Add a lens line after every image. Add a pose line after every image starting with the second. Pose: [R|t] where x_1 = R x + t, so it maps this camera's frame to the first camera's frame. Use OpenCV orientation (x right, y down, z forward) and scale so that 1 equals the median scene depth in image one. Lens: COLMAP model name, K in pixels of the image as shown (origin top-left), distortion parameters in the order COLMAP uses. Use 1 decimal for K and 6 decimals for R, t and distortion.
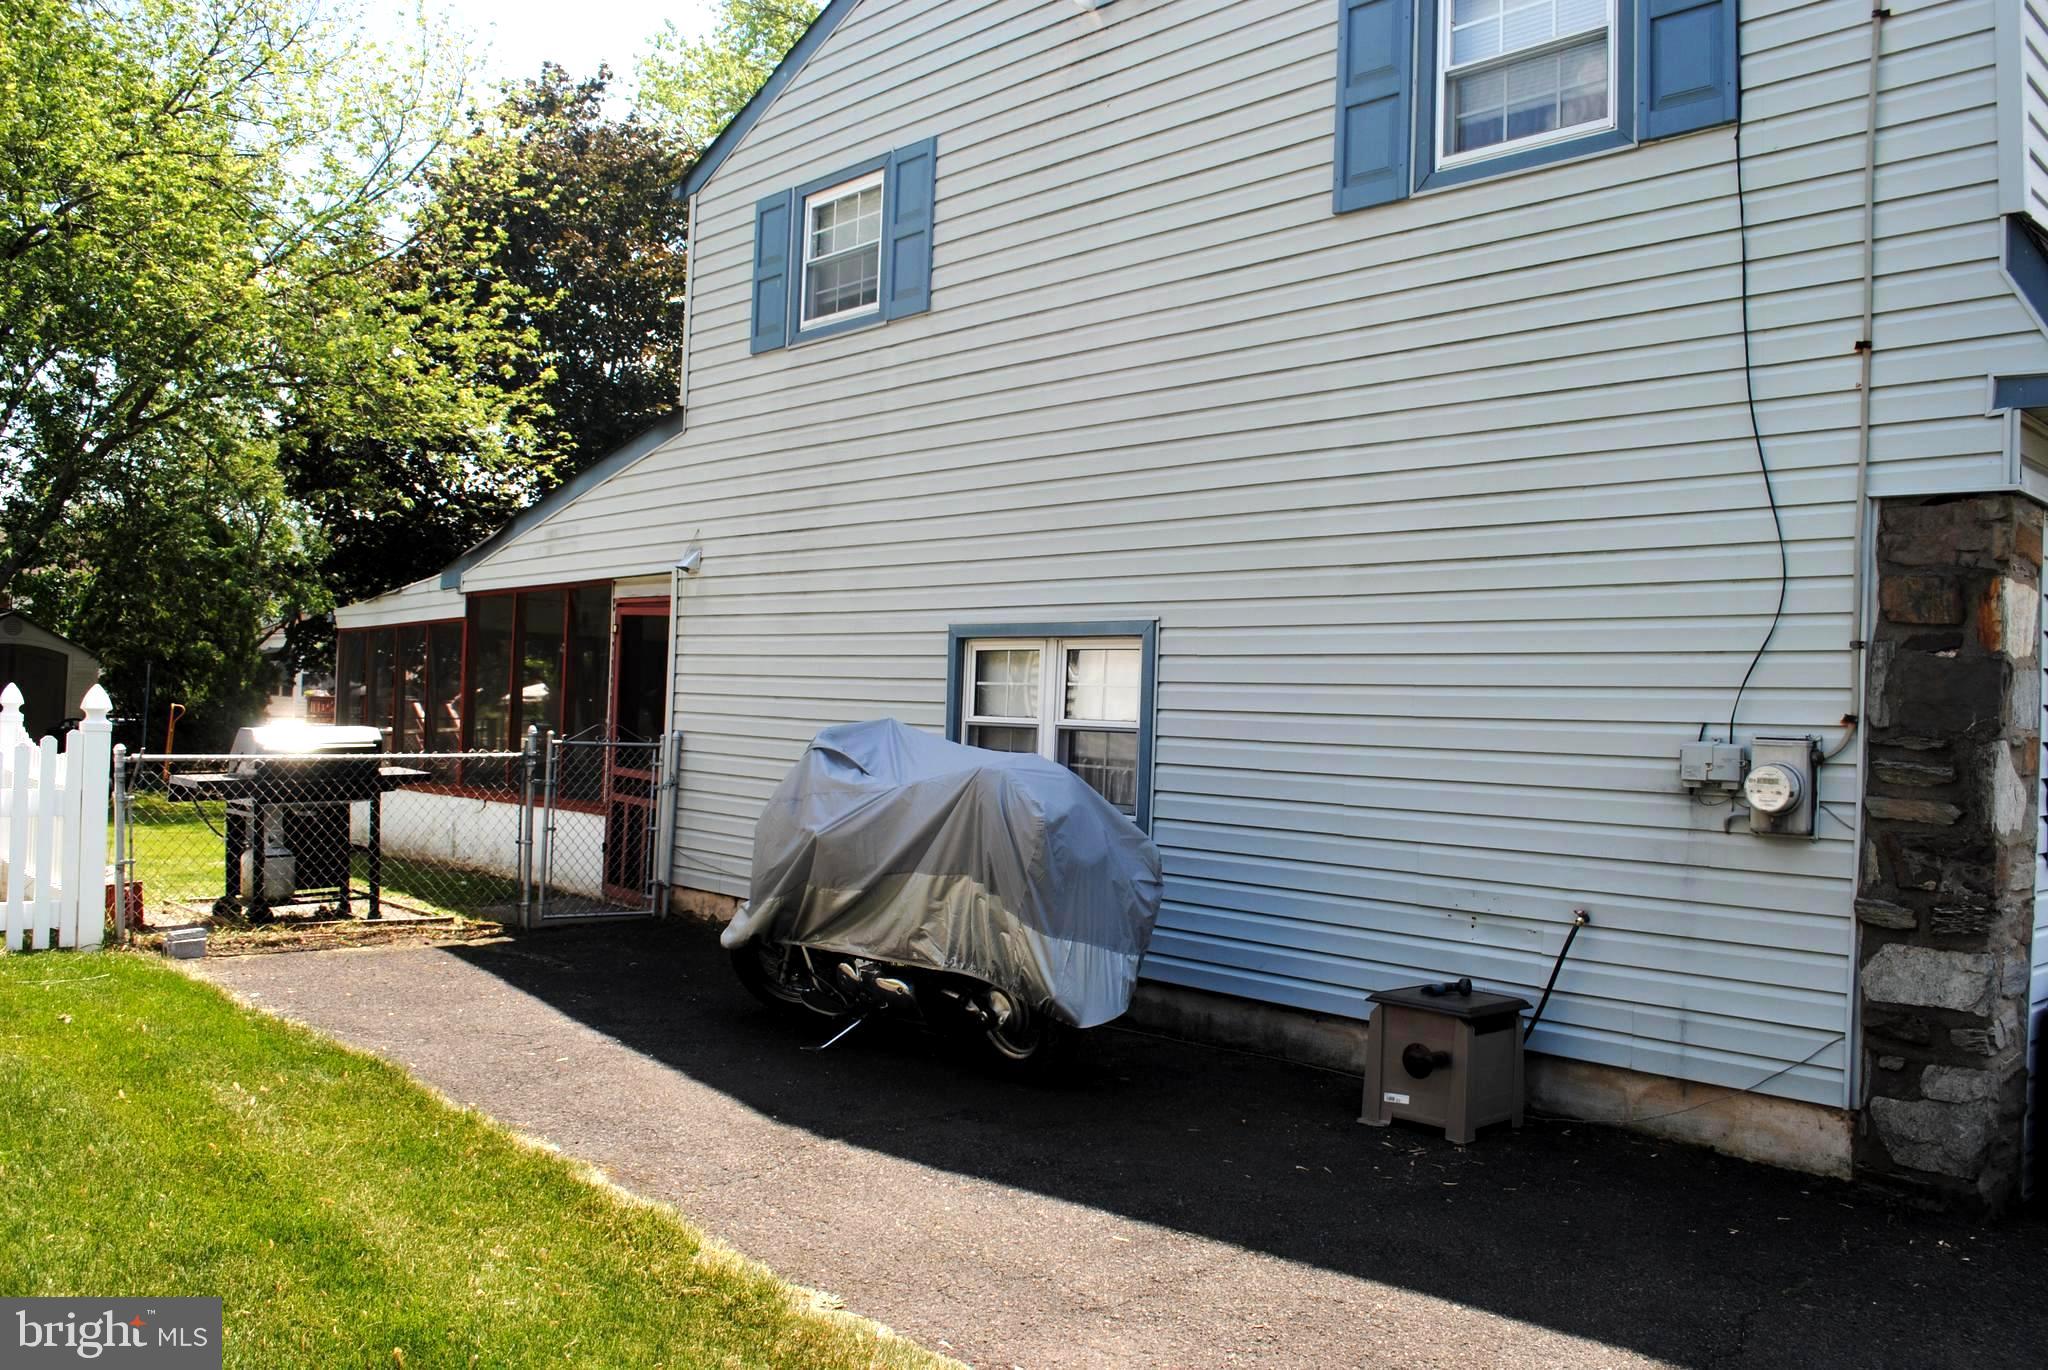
lens RADIAL K [[1618.3, 0, 1026.0], [0, 1618.3, 684.4], [0, 0, 1]] dist [-0.081854, 0.014293]
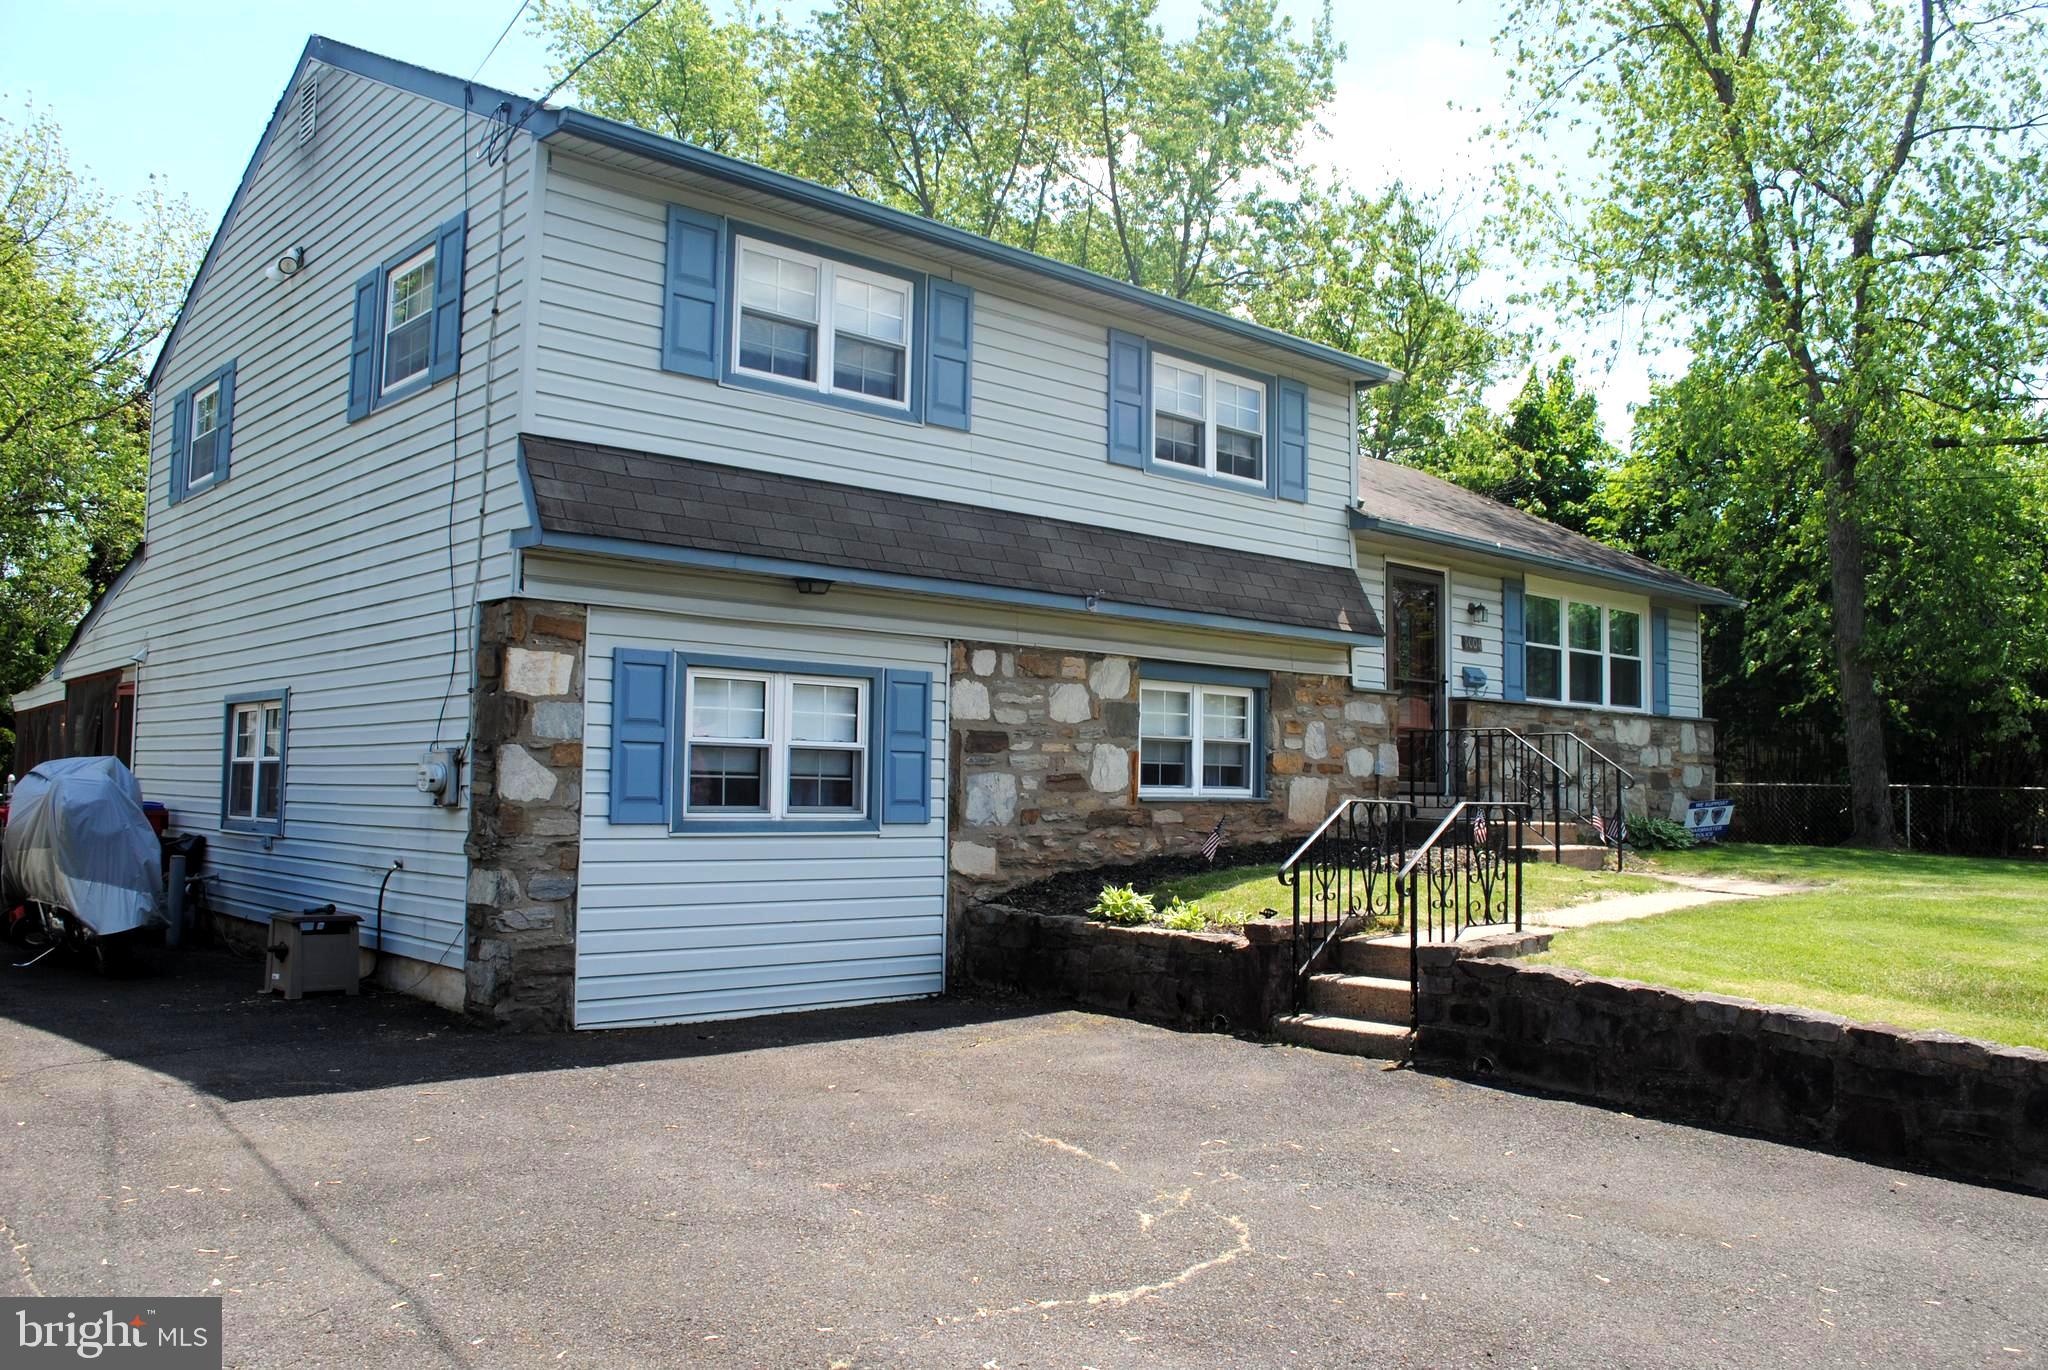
lens RADIAL K [[1618.3, 0, 1025.1], [0, 1618.3, 687.9], [0, 0, 1]] dist [-0.081854, 0.014293]
pose [[0.999655, -0.024240, -0.010154, 0.856156], [0.023761, 0.998712, -0.044839, 0.046770], [0.011228, 0.044583, 0.998943, -0.520456]]
